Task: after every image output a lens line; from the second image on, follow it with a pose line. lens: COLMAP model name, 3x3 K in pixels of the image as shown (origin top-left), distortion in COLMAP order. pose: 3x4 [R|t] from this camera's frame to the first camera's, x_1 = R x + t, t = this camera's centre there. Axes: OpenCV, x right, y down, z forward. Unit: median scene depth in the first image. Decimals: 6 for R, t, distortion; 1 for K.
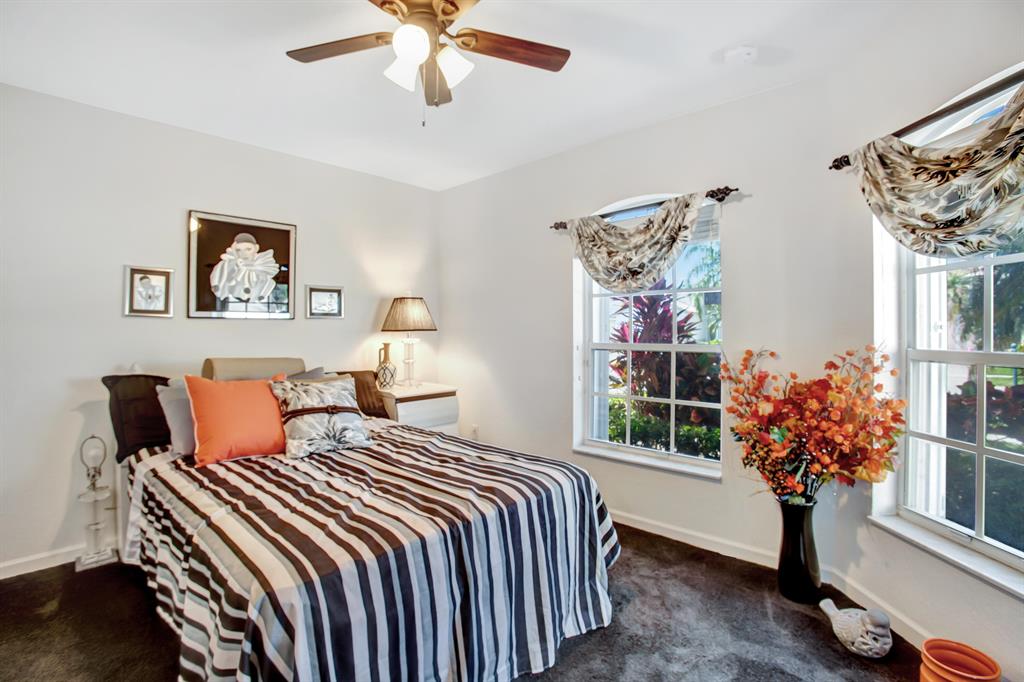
lens RADIAL K [[485.0, 0, 505.6], [0, 485.0, 324.2], [0, 0, 1]] dist [-0.083088, 0.036473]
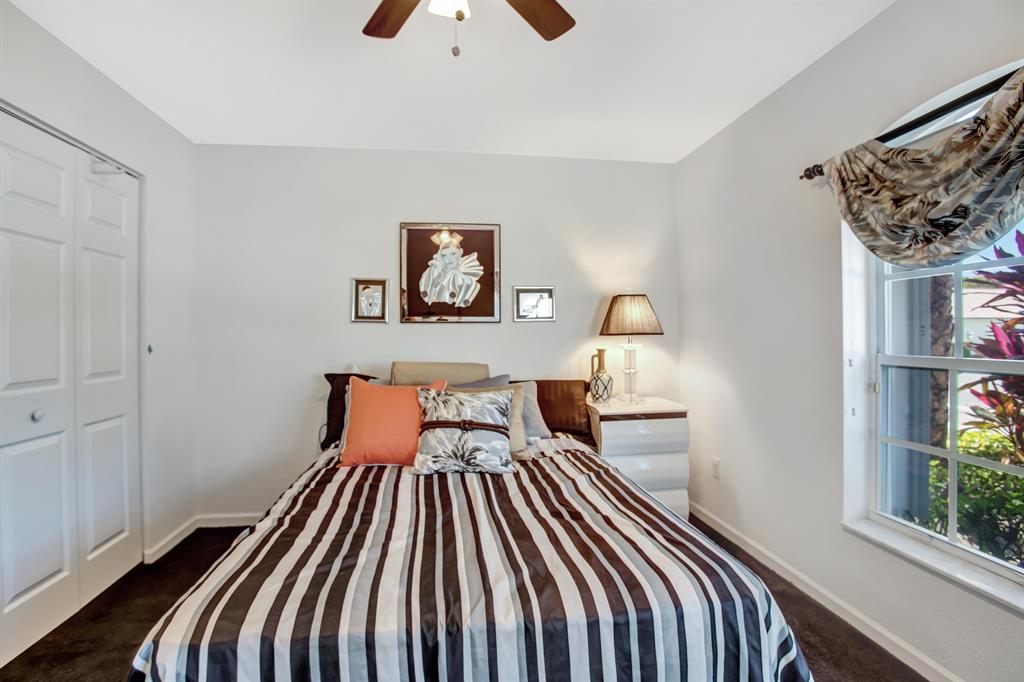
lens RADIAL K [[485.0, 0, 505.6], [0, 485.0, 324.2], [0, 0, 1]] dist [-0.083088, 0.036473]
pose [[0.779807, -0.011836, -0.625908, 0.197855], [0.008799, 0.999930, -0.007946, 0.000784], [0.625958, 0.000689, 0.779856, 0.280274]]
